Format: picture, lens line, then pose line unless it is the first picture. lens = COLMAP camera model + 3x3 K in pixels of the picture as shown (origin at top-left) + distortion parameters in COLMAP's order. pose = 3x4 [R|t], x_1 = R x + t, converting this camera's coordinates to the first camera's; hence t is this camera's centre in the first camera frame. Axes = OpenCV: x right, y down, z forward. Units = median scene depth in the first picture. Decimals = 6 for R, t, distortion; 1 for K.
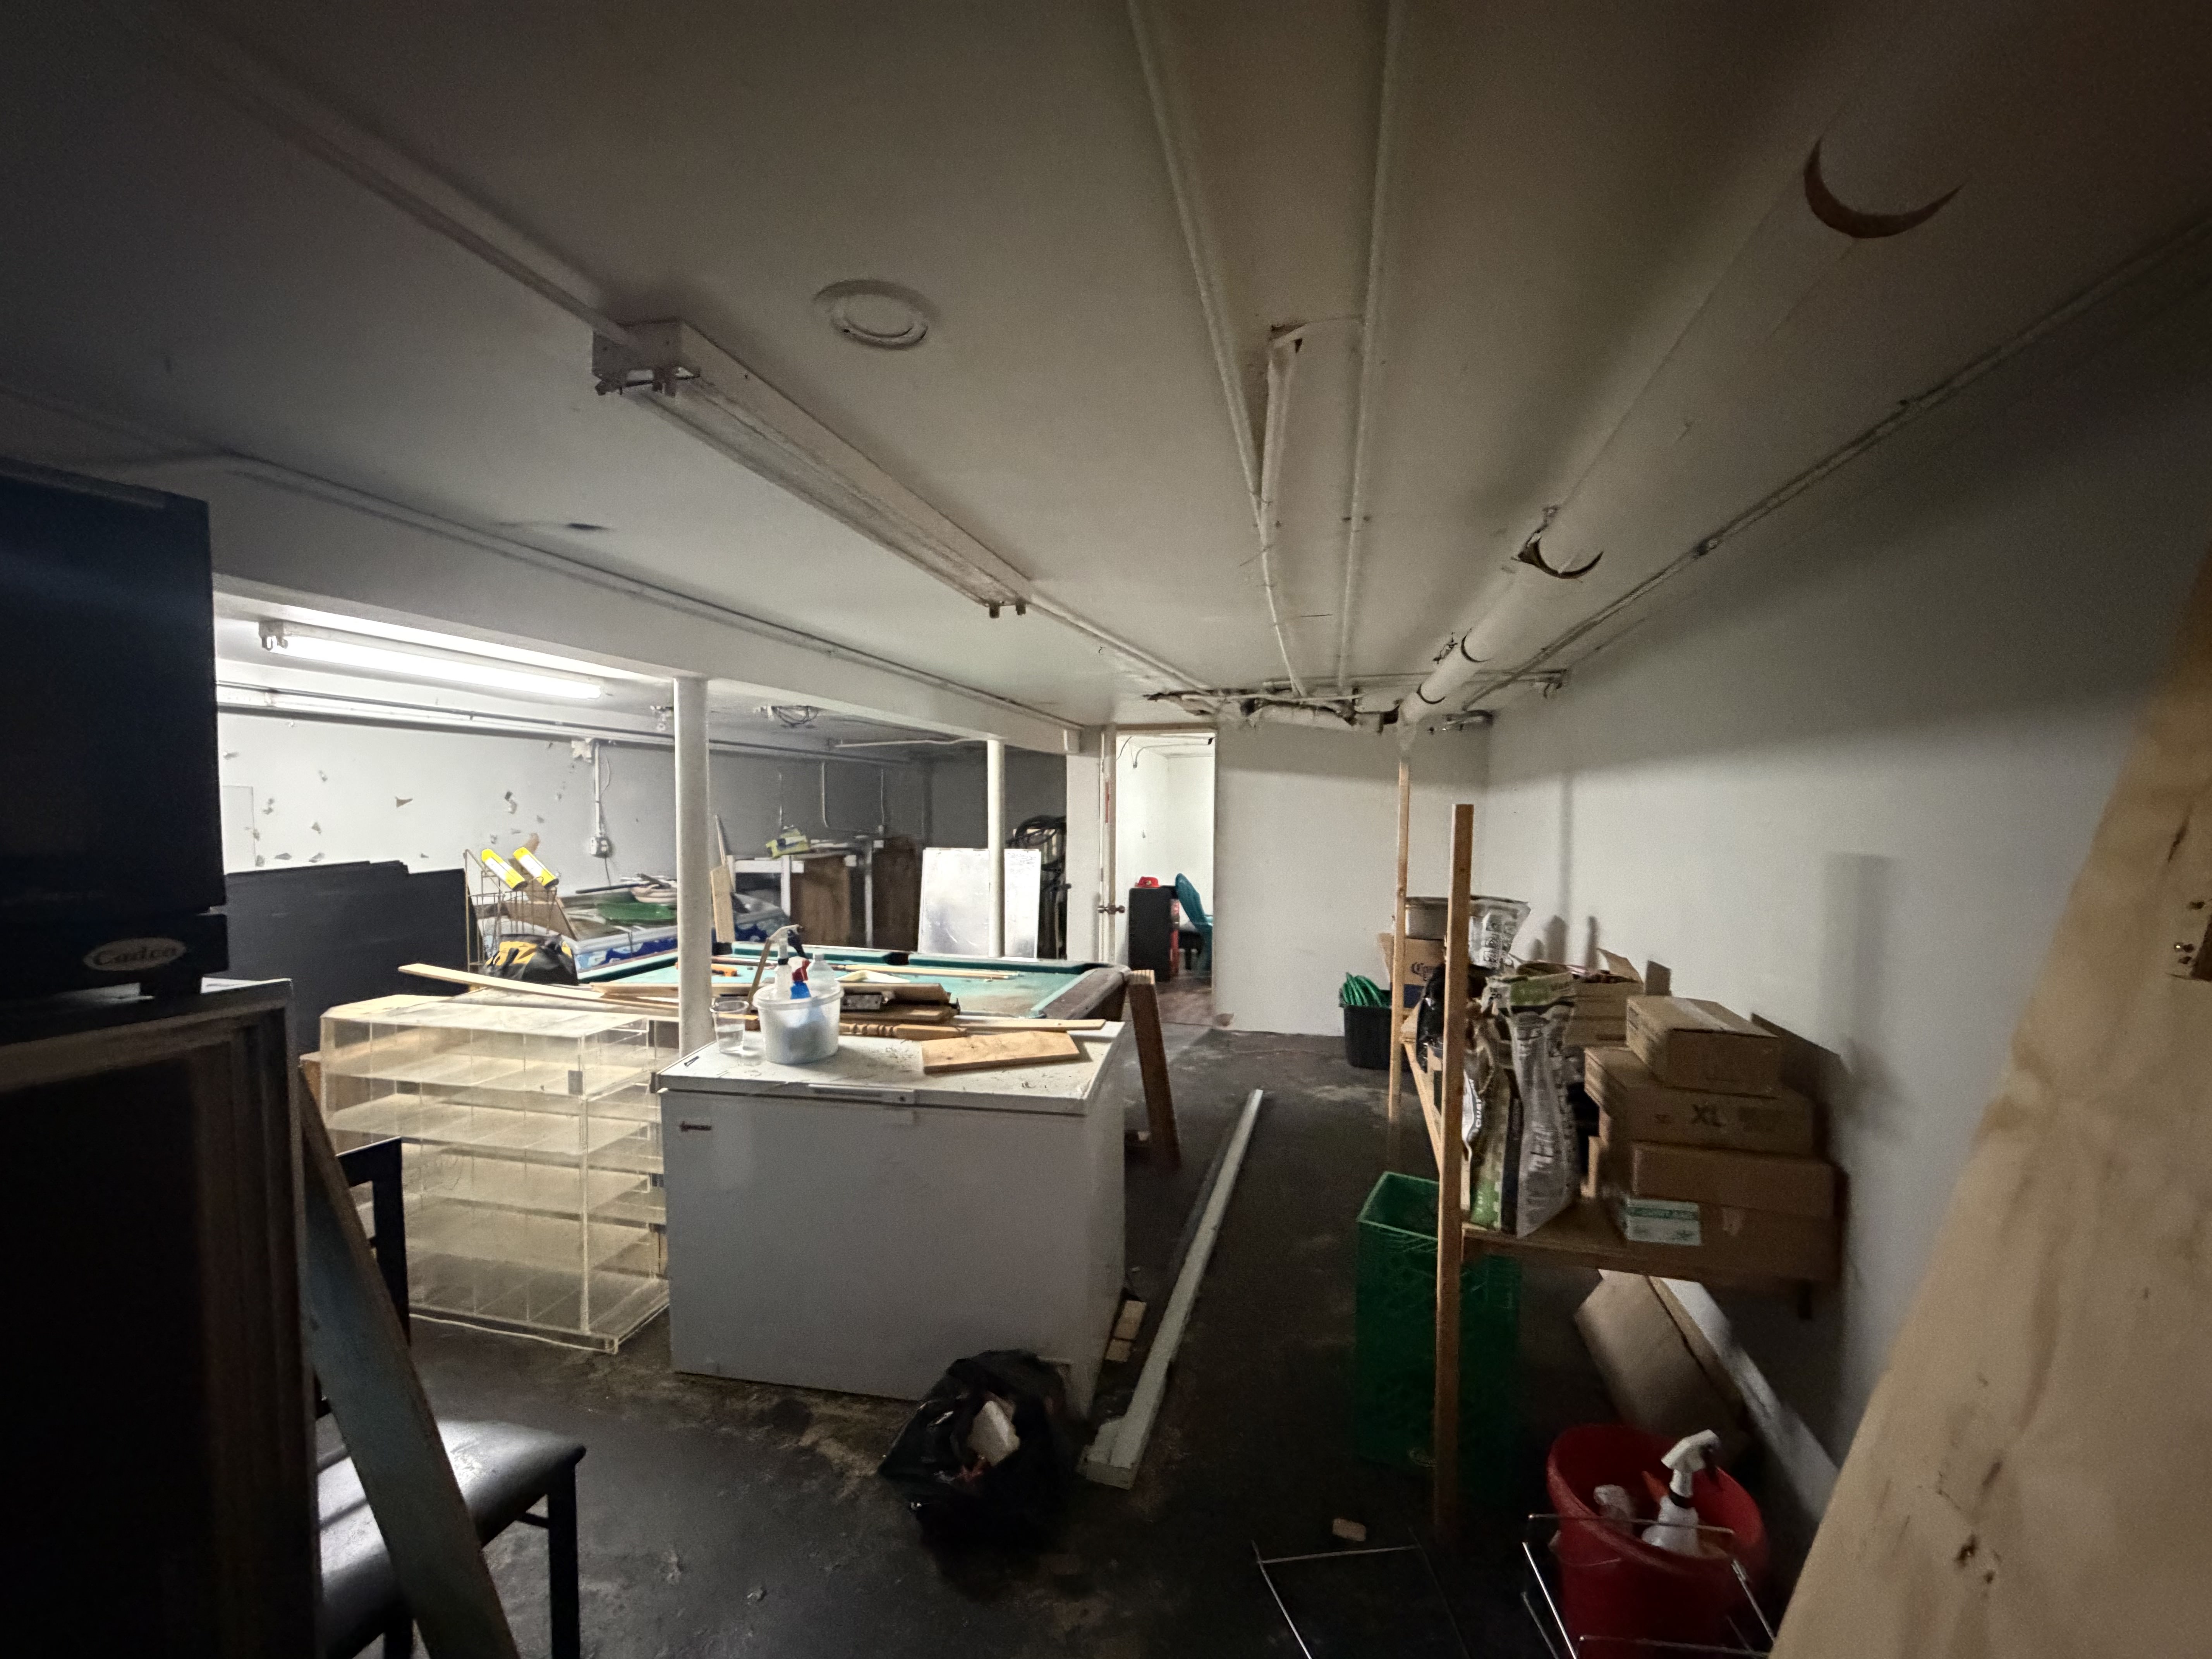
lens RADIAL K [[880.3, 0, 1113.7], [0, 880.3, 819.1], [0, 0, 1]] dist [0.000868, 0.000216]
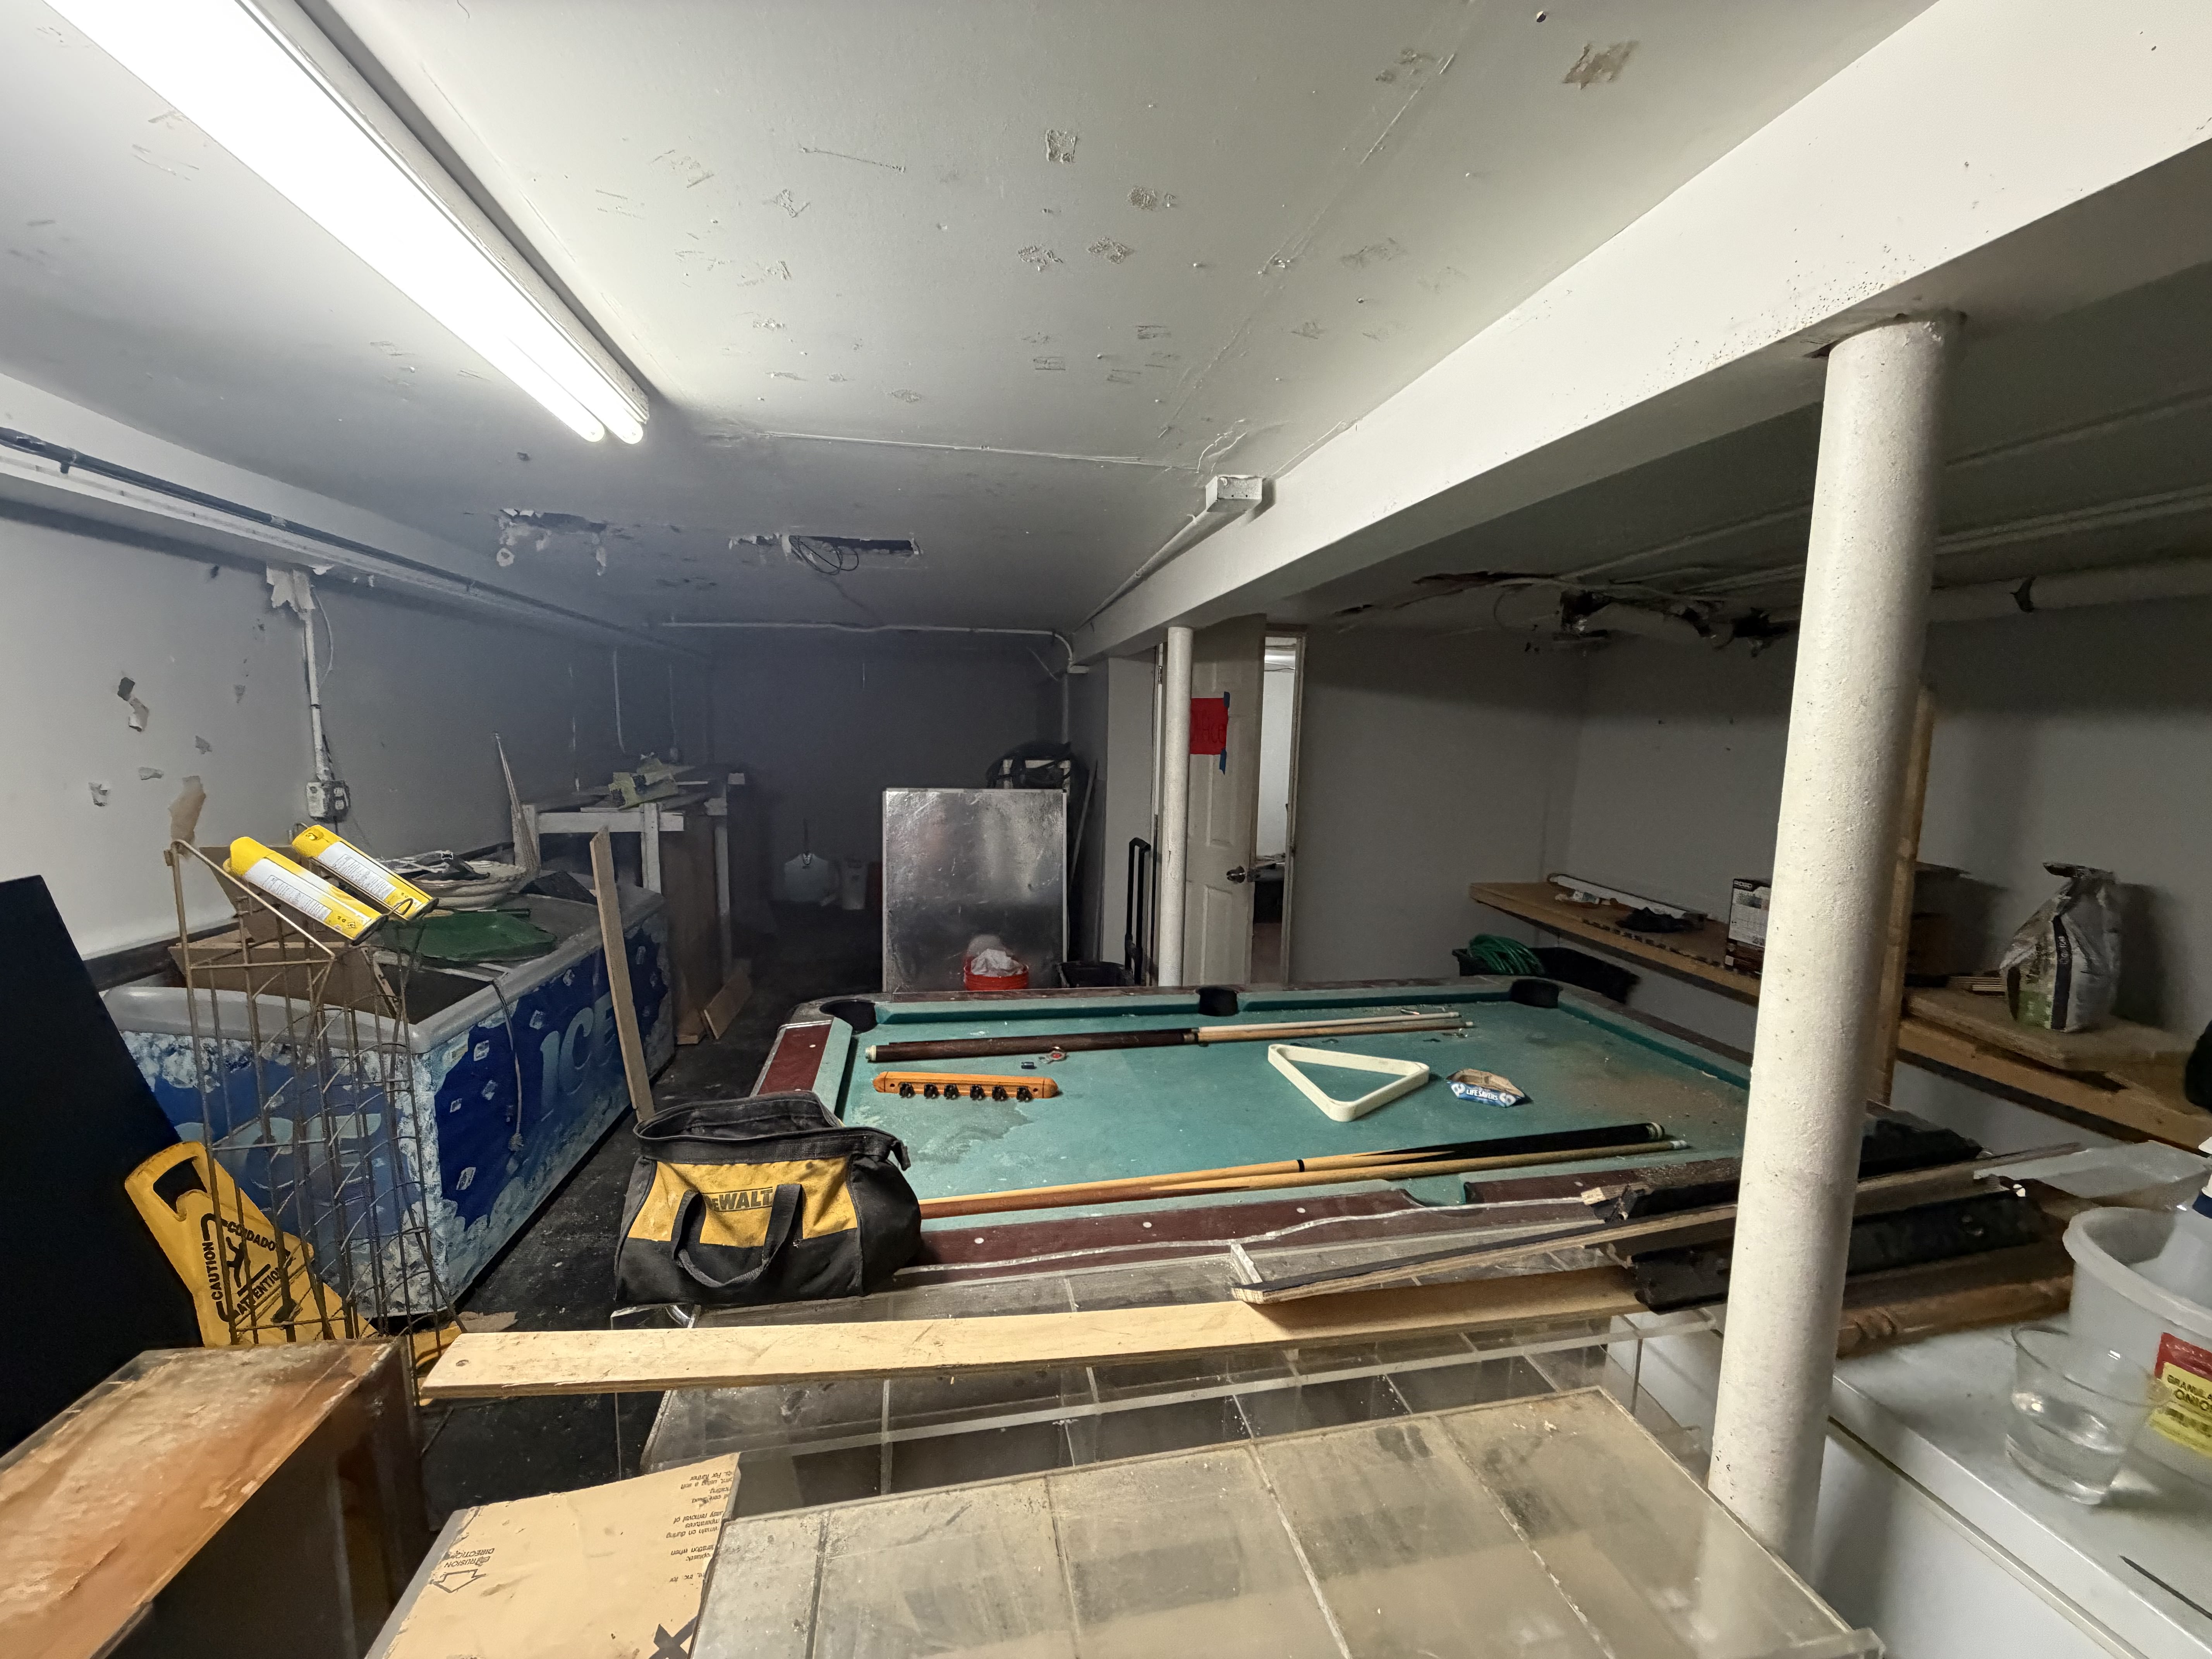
lens RADIAL K [[880.3, 0, 1104.0], [0, 880.3, 836.5], [0, 0, 1]] dist [0.000868, 0.000216]
pose [[0.909952, -0.032618, 0.413428, -0.415318], [-0.014948, 0.993675, 0.111298, -0.009519], [-0.414444, -0.107455, 0.903709, 0.400987]]
